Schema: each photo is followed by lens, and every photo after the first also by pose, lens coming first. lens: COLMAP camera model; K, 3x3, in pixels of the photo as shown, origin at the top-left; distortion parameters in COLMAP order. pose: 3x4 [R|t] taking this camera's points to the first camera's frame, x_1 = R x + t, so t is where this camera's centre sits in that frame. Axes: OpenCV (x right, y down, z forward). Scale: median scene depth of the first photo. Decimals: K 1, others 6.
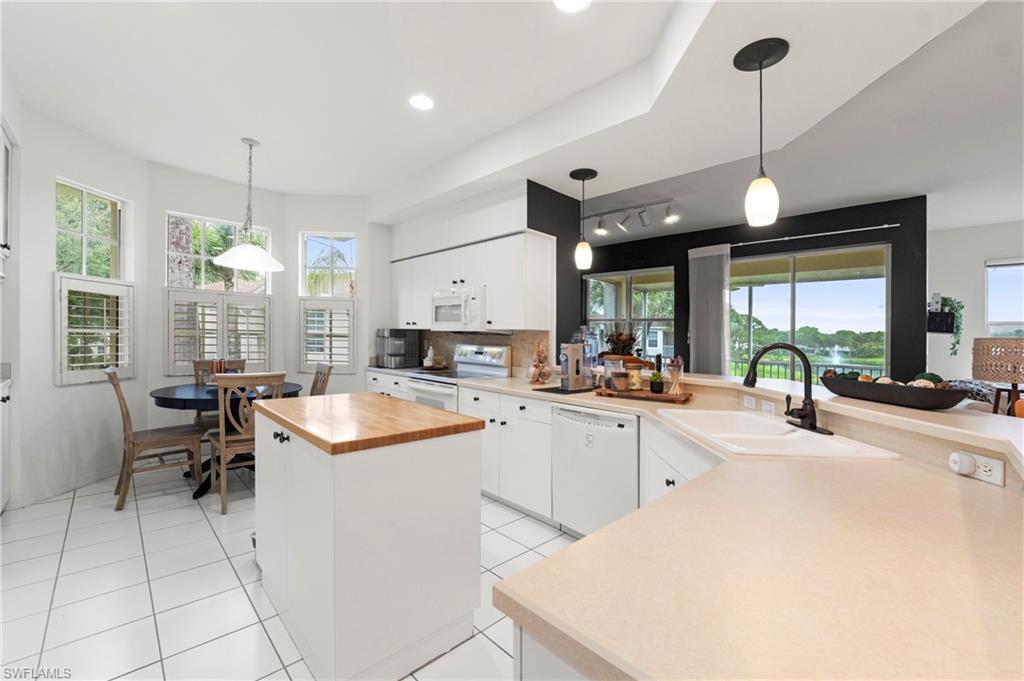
lens RADIAL K [[420.1, 0, 516.1], [0, 420.1, 344.6], [0, 0, 1]] dist [-0.009033, 0.000389]
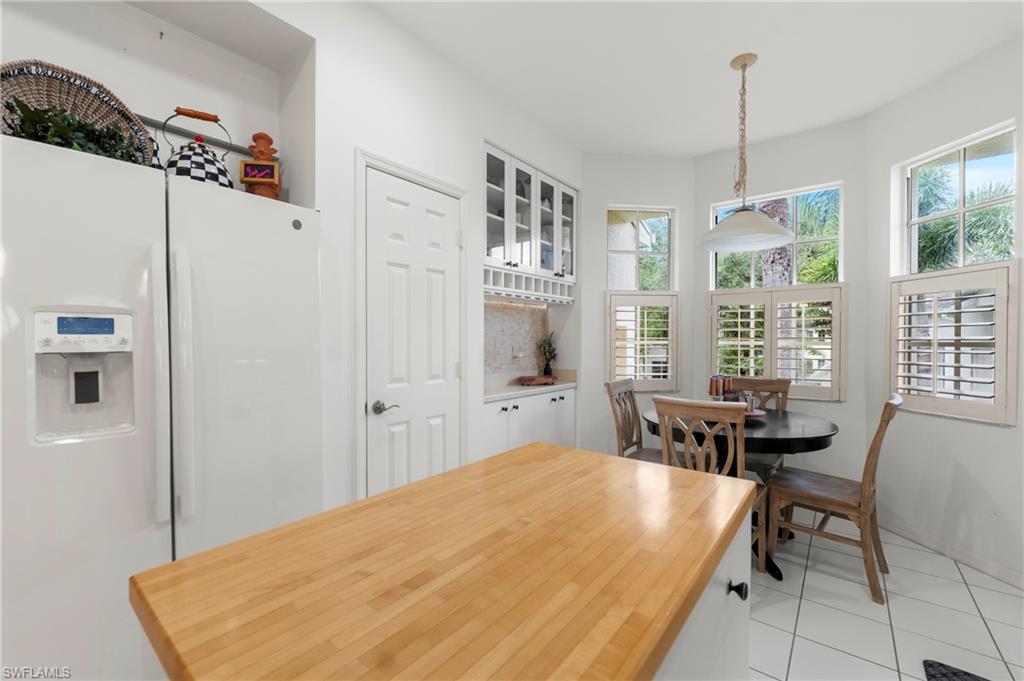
lens RADIAL K [[420.1, 0, 506.7], [0, 420.1, 338.6], [0, 0, 1]] dist [-0.009033, 0.000389]
pose [[0.131568, -0.029149, -0.990878, -0.002538], [-0.018501, 0.999321, -0.031854, -0.000461], [0.991134, 0.022523, 0.130940, 0.433318]]
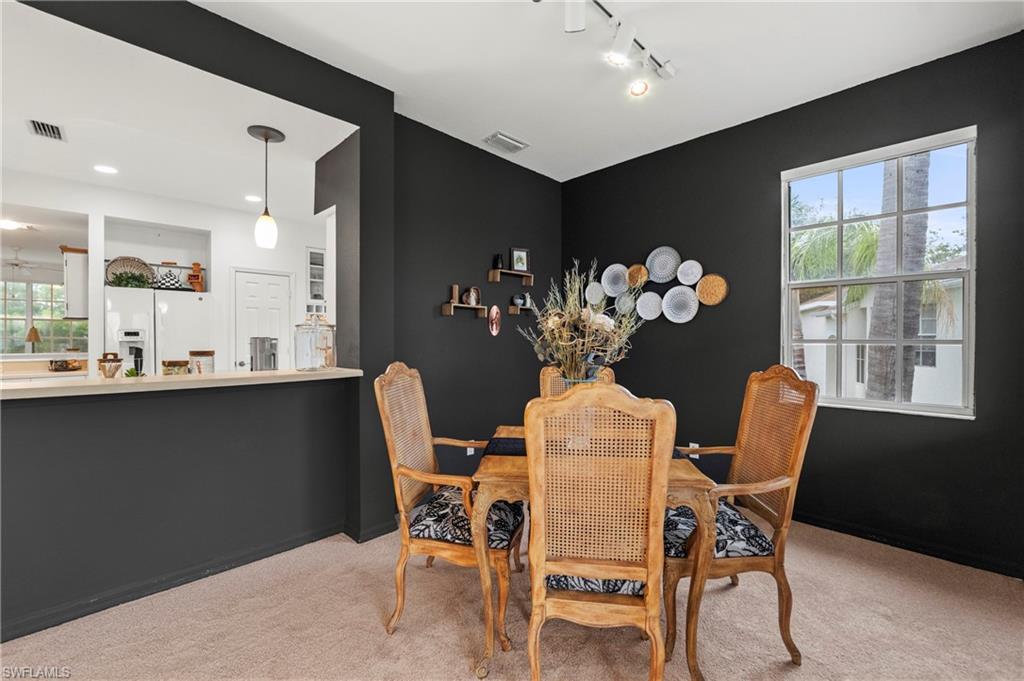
lens RADIAL K [[420.1, 0, 514.6], [0, 420.1, 344.0], [0, 0, 1]] dist [-0.009033, 0.000389]
pose [[0.016261, -0.014862, -0.999757, 0.769178], [-0.015762, 0.999761, -0.015119, 0.012957], [0.999744, 0.016004, 0.016023, 1.154873]]
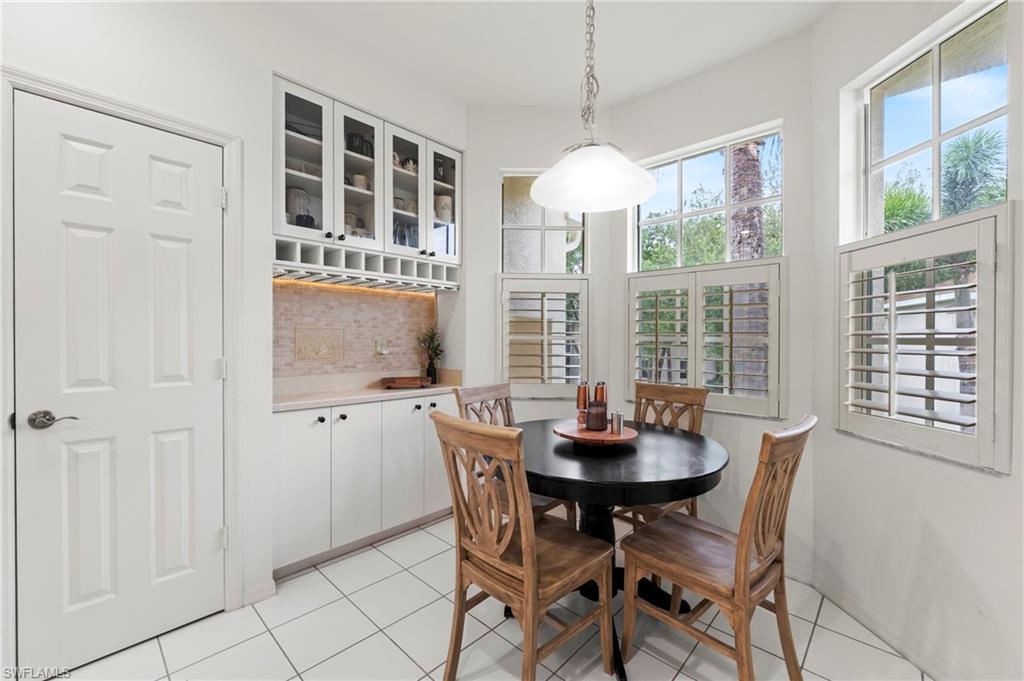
lens RADIAL K [[420.1, 0, 497.6], [0, 420.1, 331.6], [0, 0, 1]] dist [-0.009033, 0.000389]
pose [[0.051974, -0.039757, -0.997857, -0.133625], [-0.027739, 0.998764, -0.041238, -0.004667], [0.998263, 0.029822, 0.050807, 0.720697]]
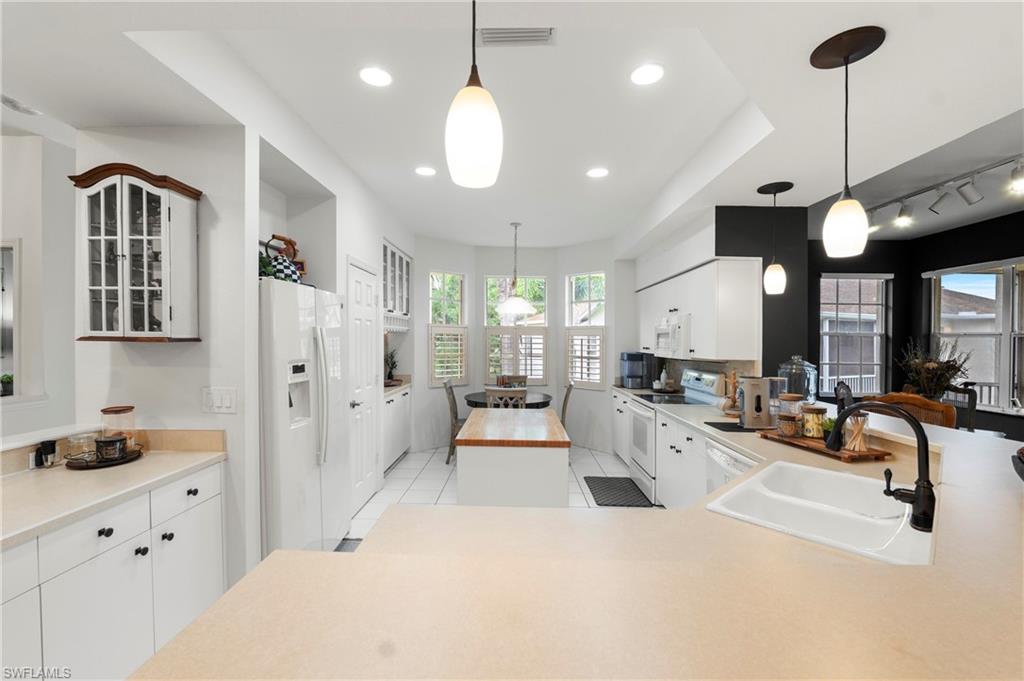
lens RADIAL K [[420.1, 0, 507.7], [0, 420.1, 347.0], [0, 0, 1]] dist [-0.009033, 0.000389]
pose [[0.699343, -0.004984, -0.714769, 0.307287], [-0.008167, 0.999855, -0.014962, -0.038090], [0.714739, 0.016301, 0.699201, -0.018222]]
